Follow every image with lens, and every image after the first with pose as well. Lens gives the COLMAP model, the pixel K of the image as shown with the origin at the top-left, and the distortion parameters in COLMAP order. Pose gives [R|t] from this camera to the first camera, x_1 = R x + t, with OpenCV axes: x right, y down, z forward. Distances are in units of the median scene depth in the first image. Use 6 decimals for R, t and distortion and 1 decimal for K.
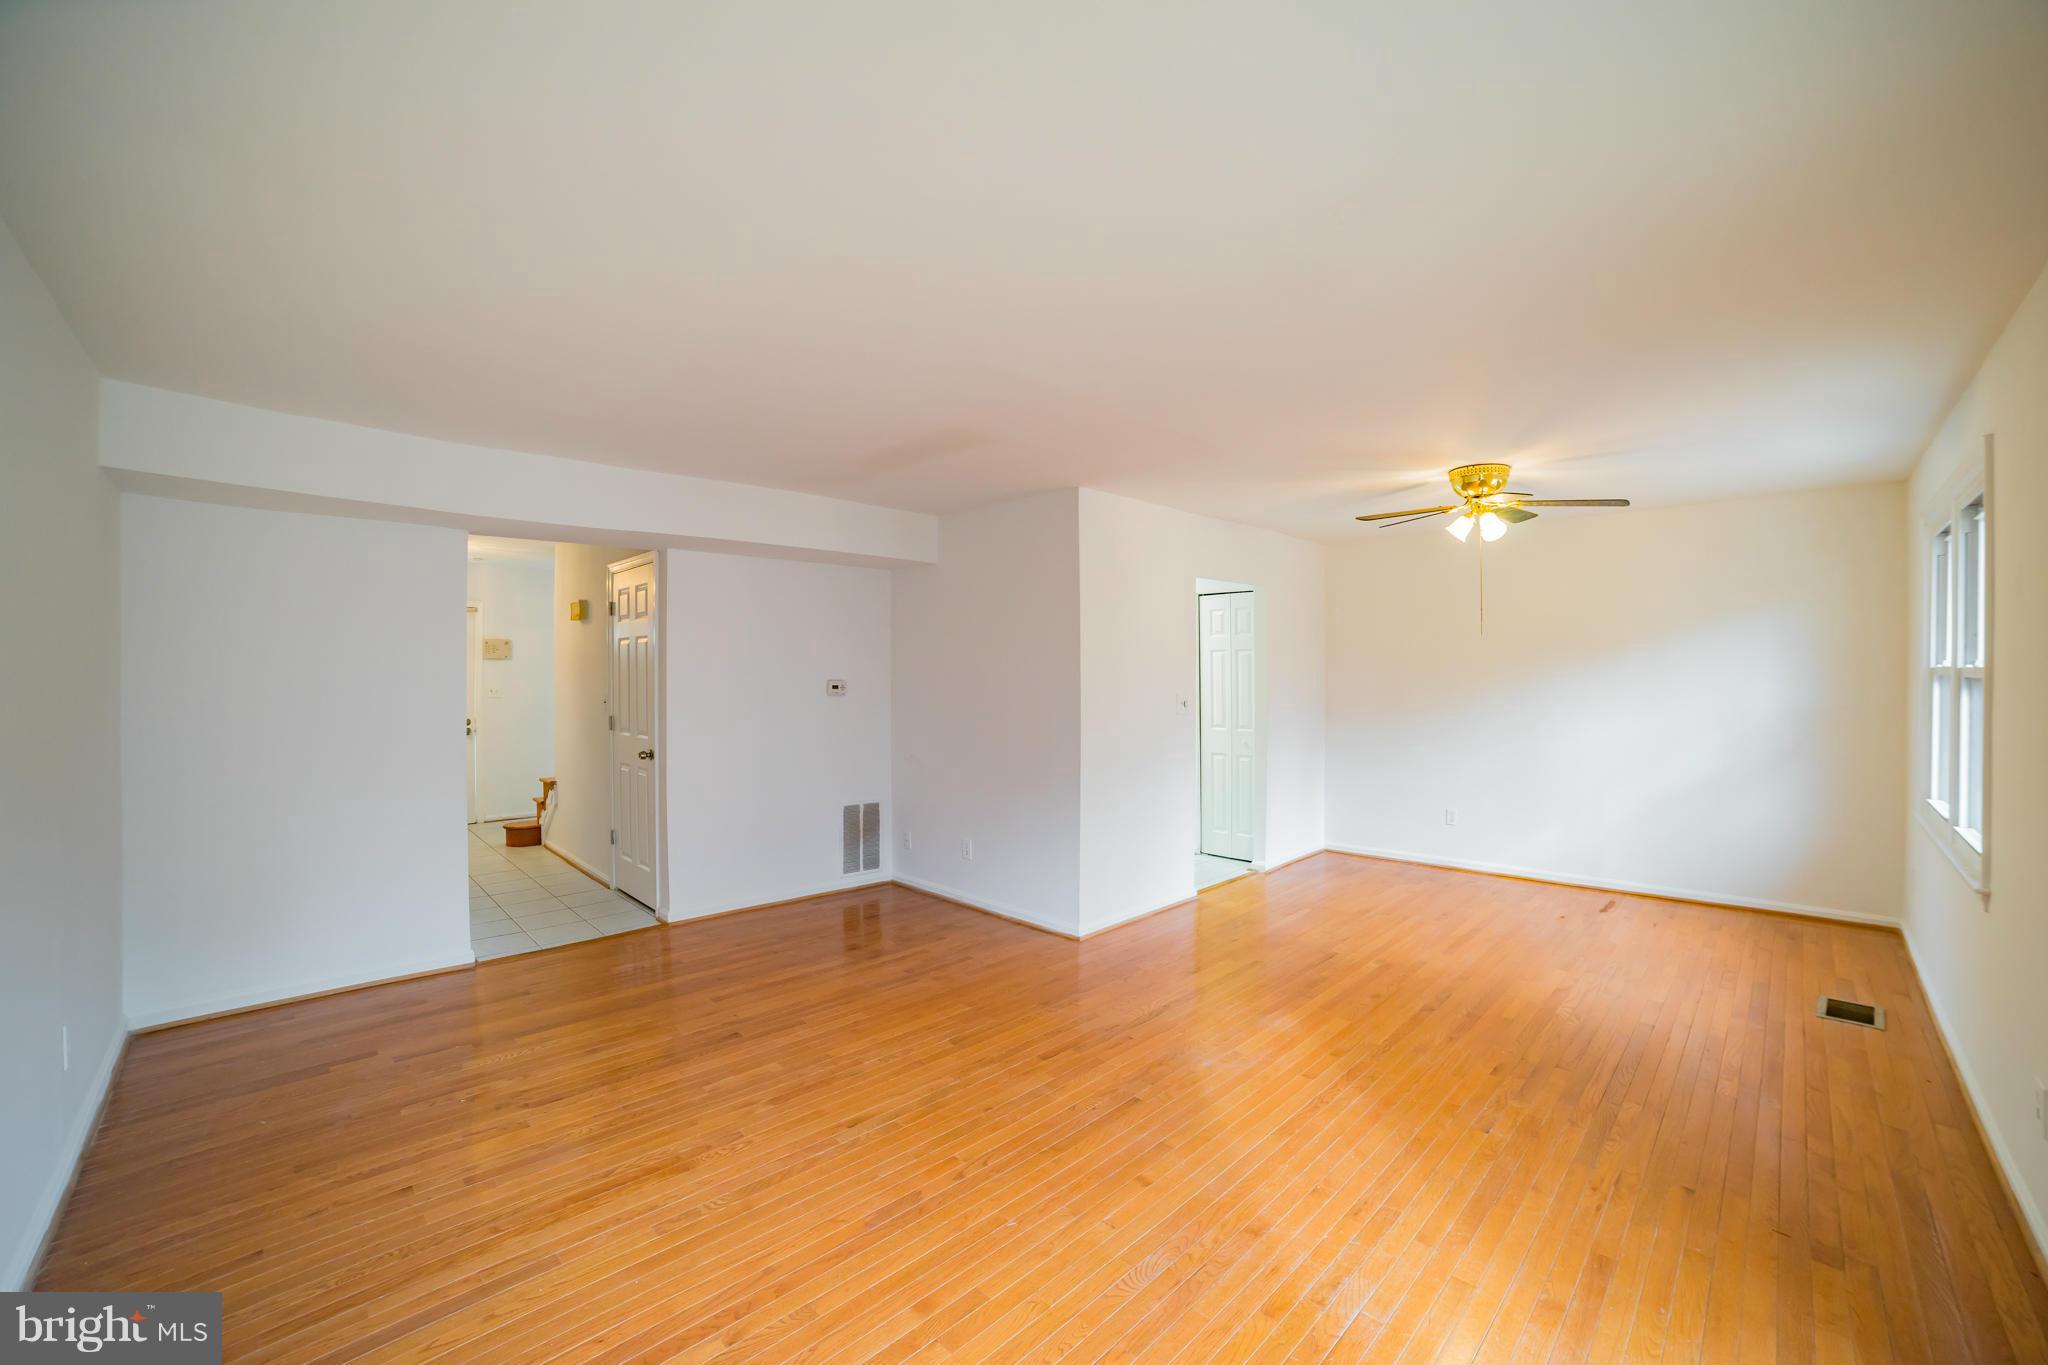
lens RADIAL K [[810.8, 0, 1056.5], [0, 810.8, 677.9], [0, 0, 1]] dist [-0.040451, 0.000159]
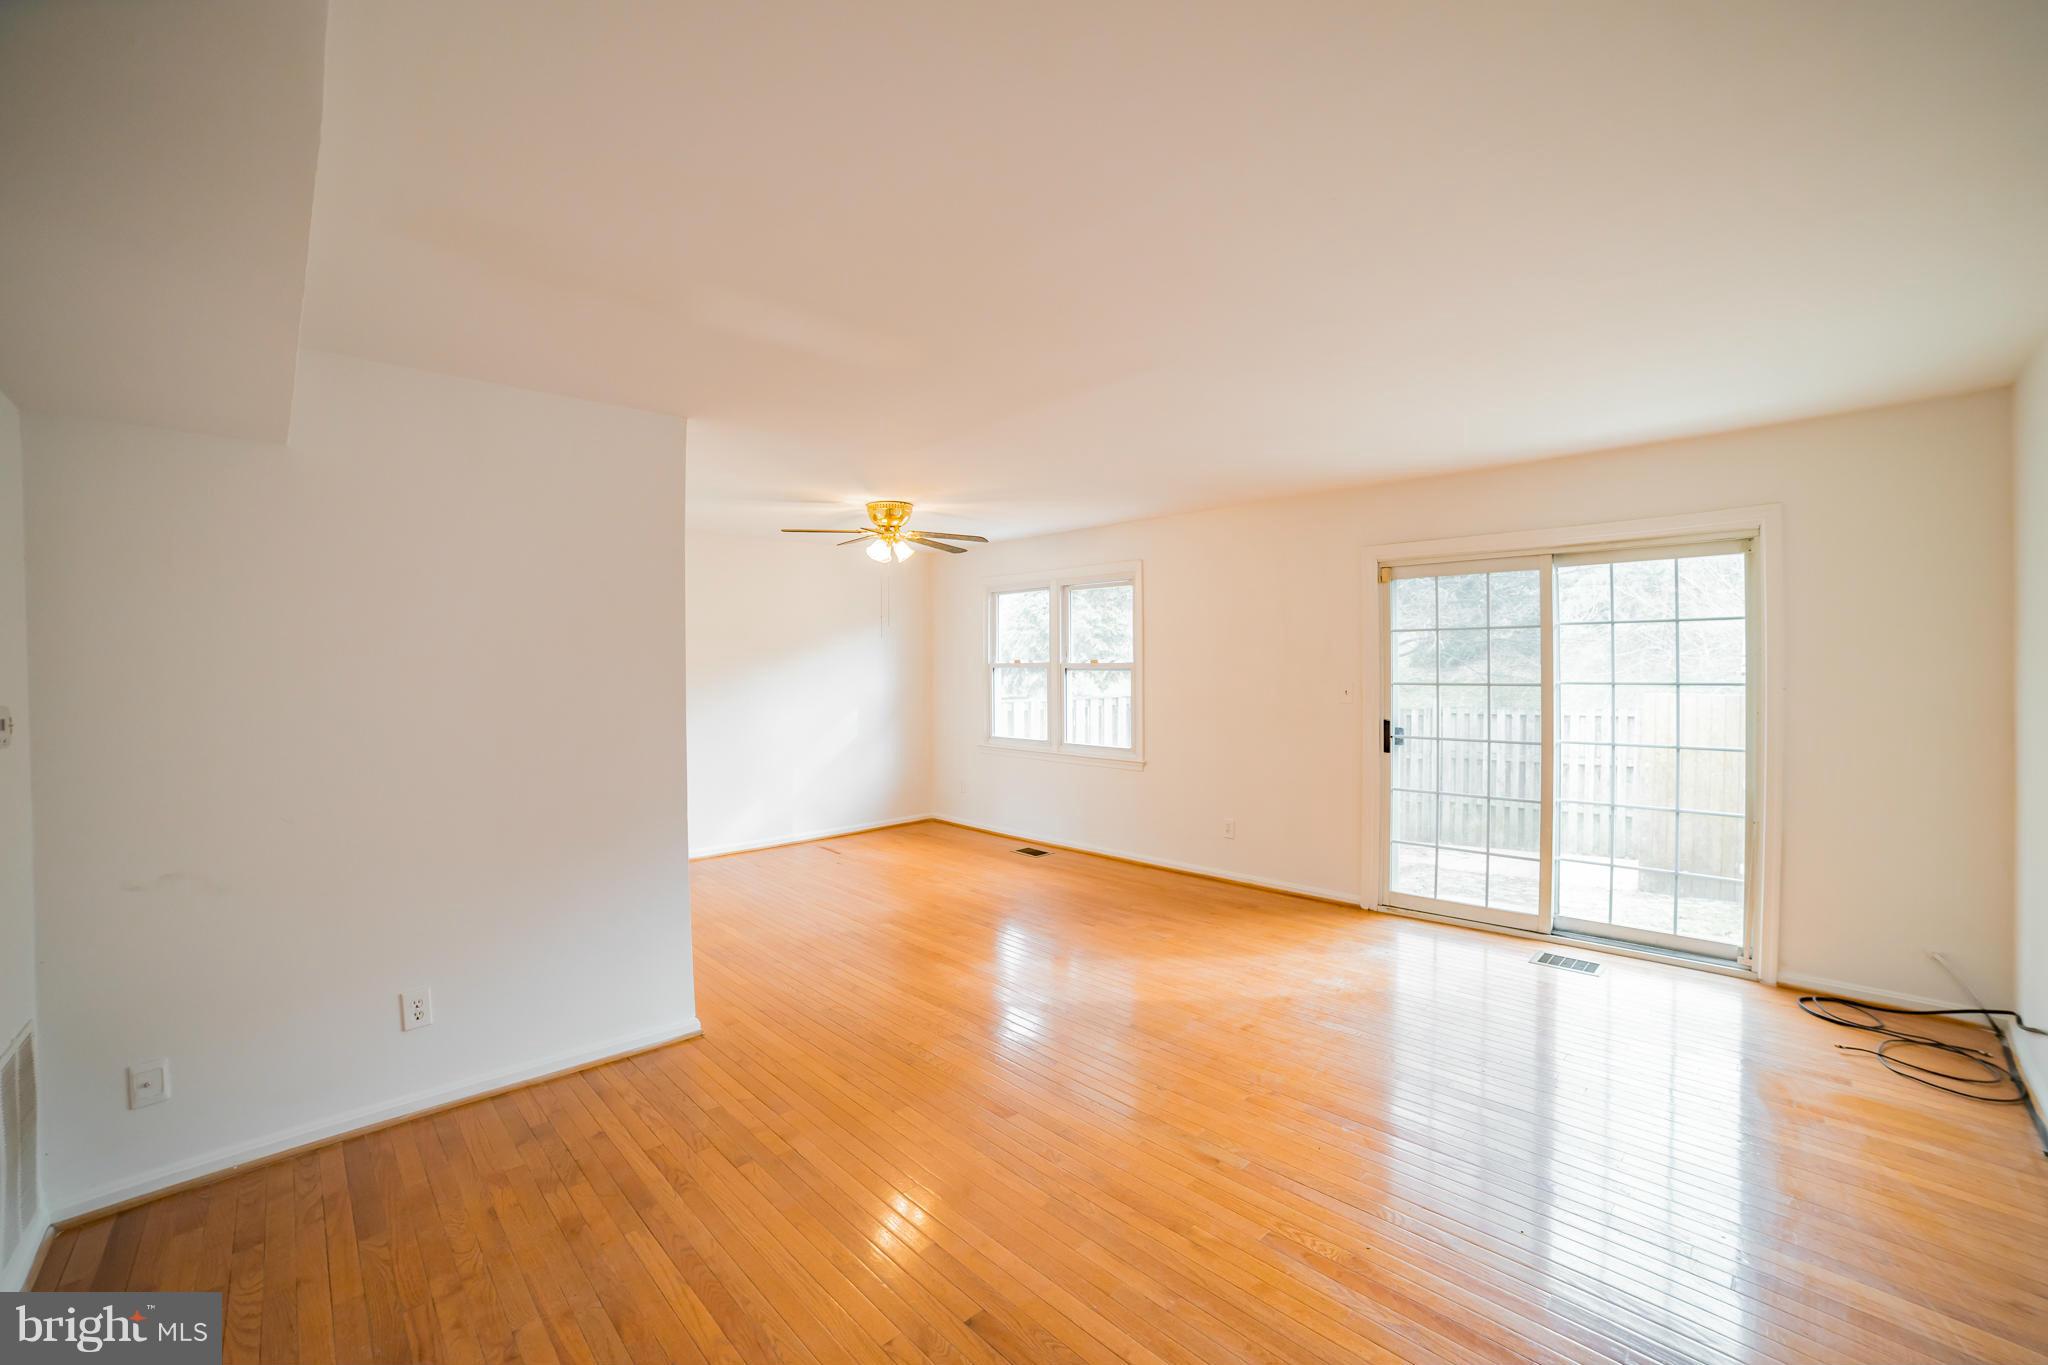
lens RADIAL K [[810.8, 0, 1056.5], [0, 810.8, 677.9], [0, 0, 1]] dist [-0.040451, 0.000159]
pose [[0.020231, -0.008348, 0.999760, -0.972466], [-0.006728, 0.999941, 0.008486, -0.003826], [-0.999773, -0.006898, 0.020173, 0.963406]]
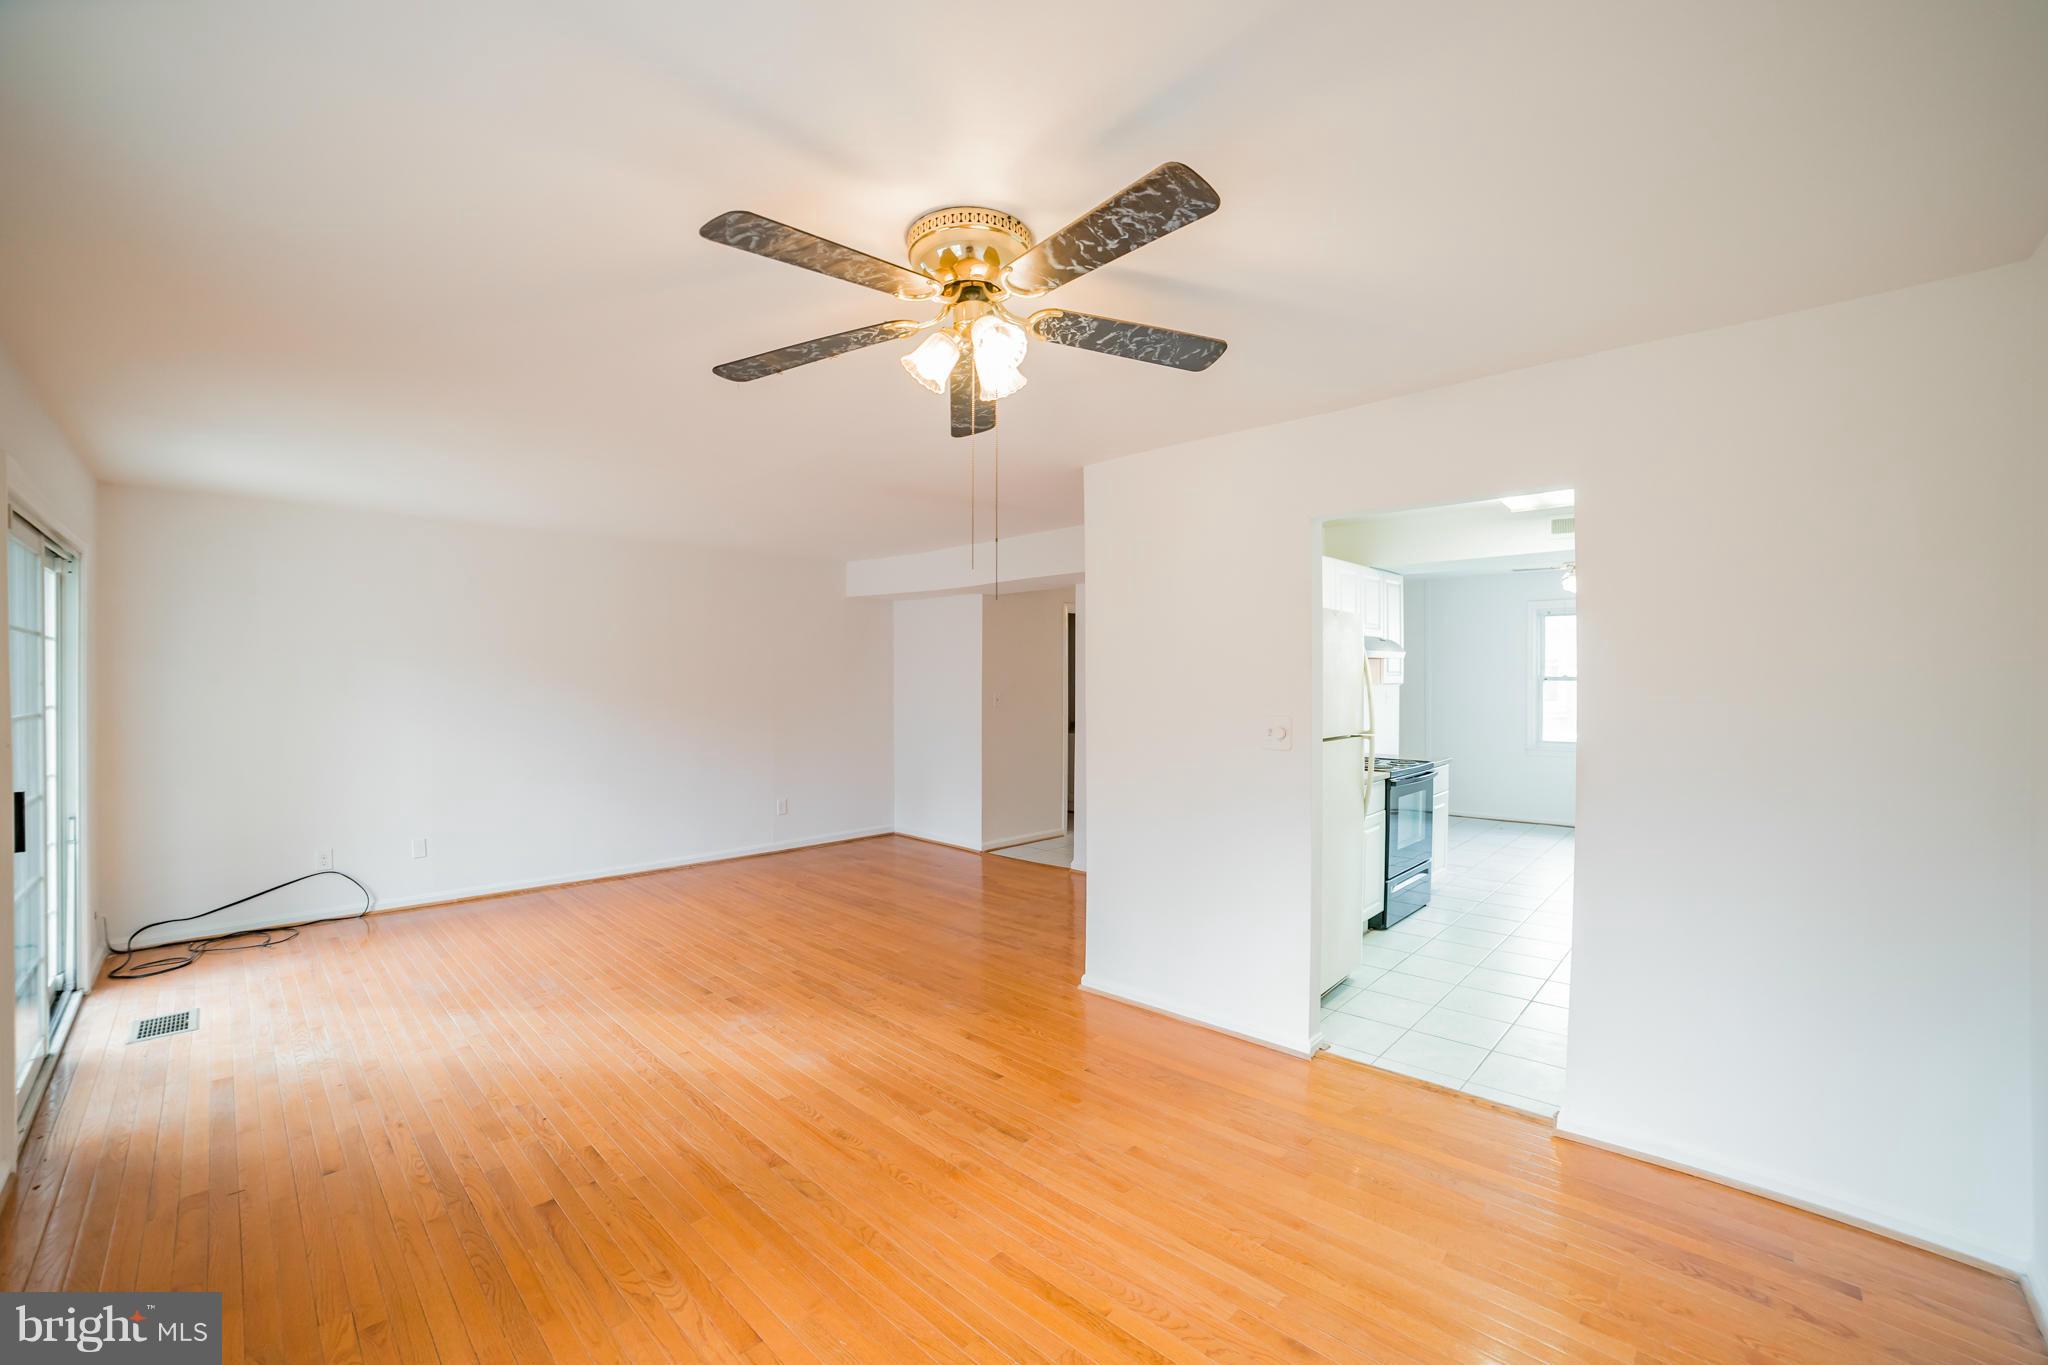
lens RADIAL K [[810.8, 0, 1056.5], [0, 810.8, 677.9], [0, 0, 1]] dist [-0.040451, 0.000159]
pose [[0.008269, -0.014090, -0.999867, 1.327428], [0.004336, 0.999892, -0.014054, -0.007058], [0.999956, -0.004219, 0.008329, 1.397677]]
